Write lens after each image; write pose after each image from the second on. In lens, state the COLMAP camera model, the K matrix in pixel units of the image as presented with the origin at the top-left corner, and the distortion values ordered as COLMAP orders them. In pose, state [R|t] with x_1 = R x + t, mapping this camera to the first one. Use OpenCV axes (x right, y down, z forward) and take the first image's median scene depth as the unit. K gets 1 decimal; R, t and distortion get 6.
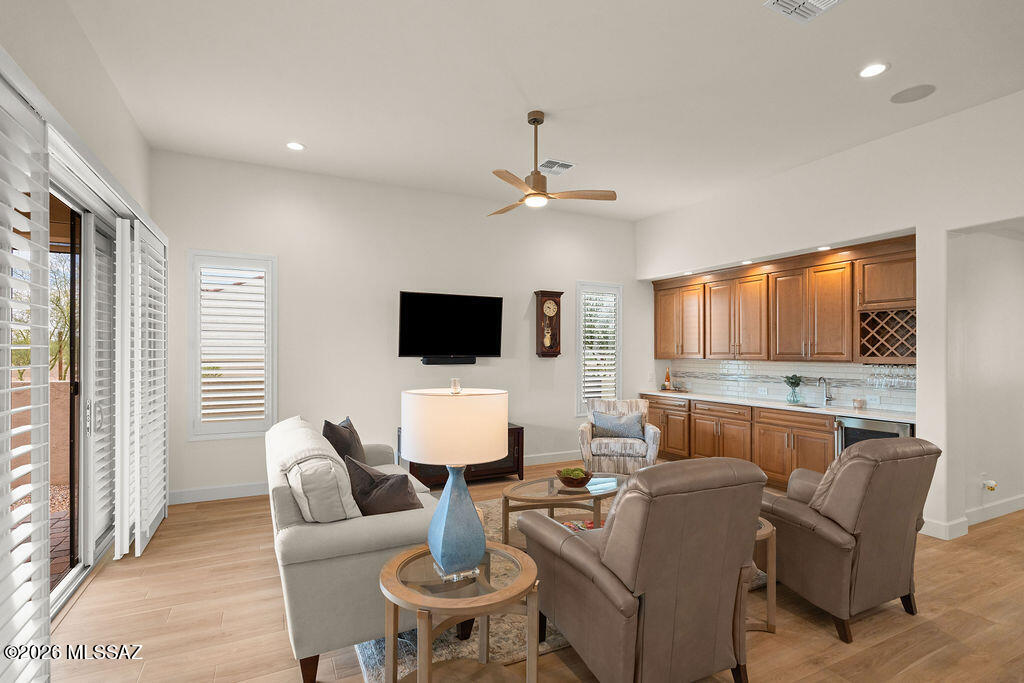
lens RADIAL K [[493.2, 0, 513.1], [0, 493.2, 352.4], [0, 0, 1]] dist [-0.002734, -0.000331]
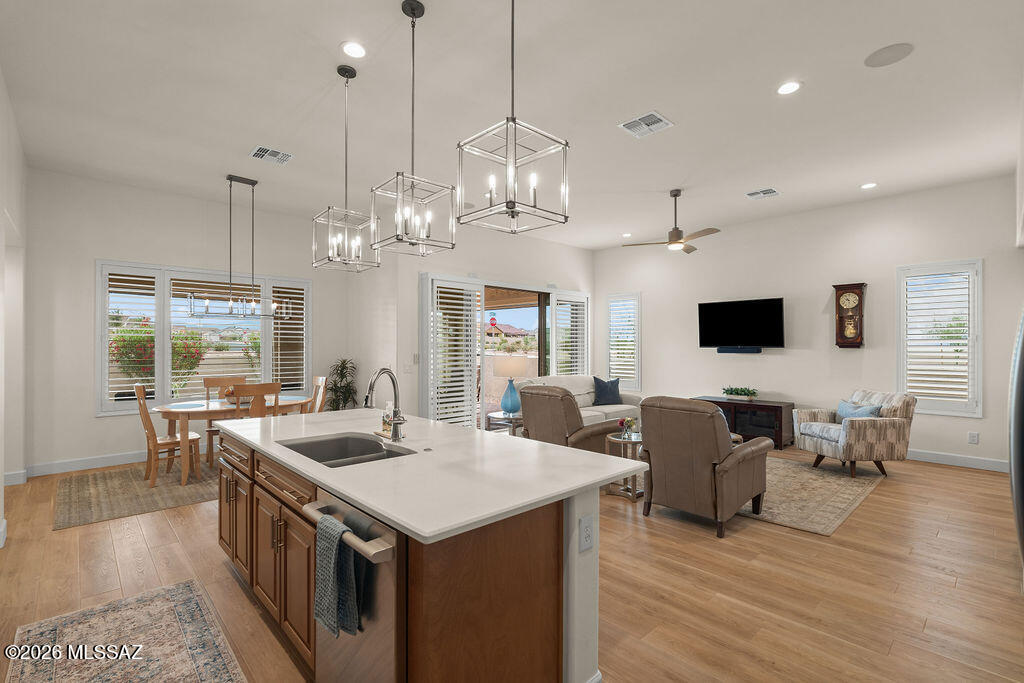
lens RADIAL K [[468.5, 0, 509.5], [0, 468.5, 348.7], [0, 0, 1]] dist [-0.000127, 0.000006]
pose [[0.281257, -0.000572, -0.959632, 0.911198], [0.000808, 1.000000, -0.000359, 0.011761], [0.959632, -0.000674, 0.281258, 0.050012]]
